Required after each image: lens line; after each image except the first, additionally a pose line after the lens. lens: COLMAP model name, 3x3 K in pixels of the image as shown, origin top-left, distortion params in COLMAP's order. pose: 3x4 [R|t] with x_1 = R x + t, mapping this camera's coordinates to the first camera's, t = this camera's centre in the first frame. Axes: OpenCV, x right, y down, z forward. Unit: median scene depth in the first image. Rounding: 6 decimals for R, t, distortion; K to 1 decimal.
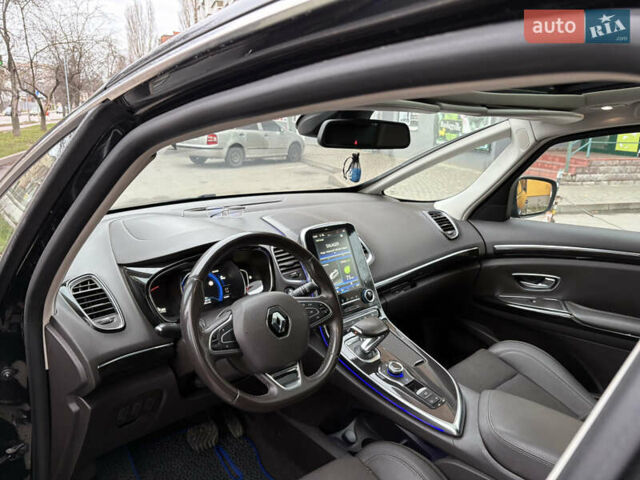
lens RADIAL K [[482.6, 0, 320.0], [0, 482.6, 240.0], [0, 0, 1]] dist [0.043928, -0.048097]
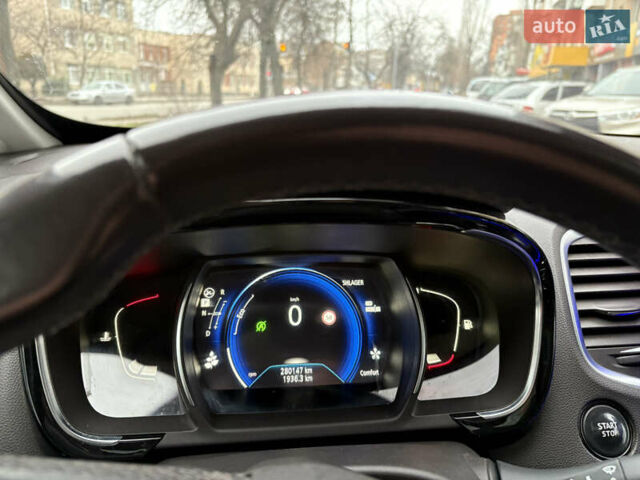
lens RADIAL K [[486.4, 0, 322.1], [0, 486.4, 240.7], [0, 0, 1]] dist [0.046679, -0.061611]
pose [[0.820790, 0.167020, -0.546268, -0.054492], [-0.148946, 0.985795, 0.077607, 0.013687], [0.551470, 0.017665, 0.834008, 0.636027]]
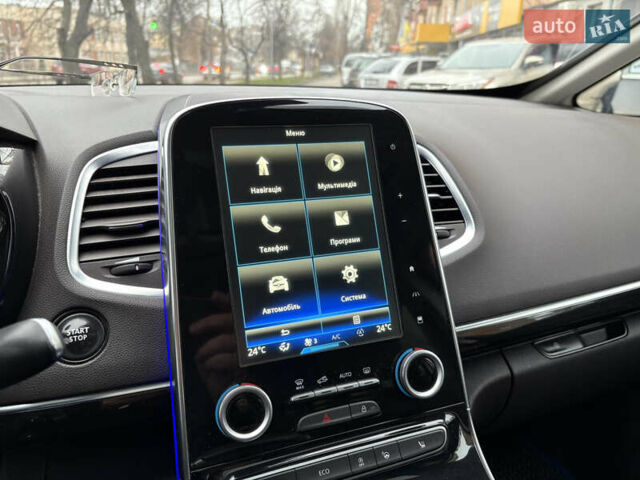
lens RADIAL K [[489.2, 0, 317.7], [0, 489.2, 238.8], [0, 0, 1]] dist [0.004102, -0.007571]
pose [[0.925167, 0.115833, -0.361455, 0.140416], [-0.088643, 0.991900, 0.090980, 0.020199], [0.369065, -0.052131, 0.927940, 0.729821]]
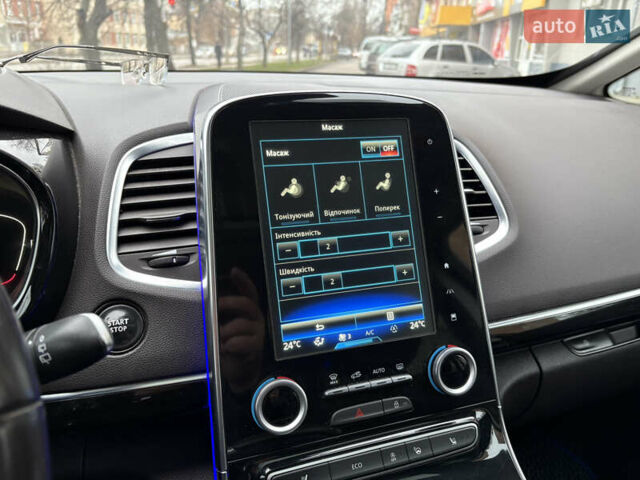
lens RADIAL K [[489.2, 0, 317.7], [0, 489.2, 238.8], [0, 0, 1]] dist [0.004102, -0.007571]
pose [[0.911868, 0.143626, -0.384538, 0.128556], [-0.103019, 0.986881, 0.124309, 0.015585], [0.397347, -0.073738, 0.914701, 0.725998]]
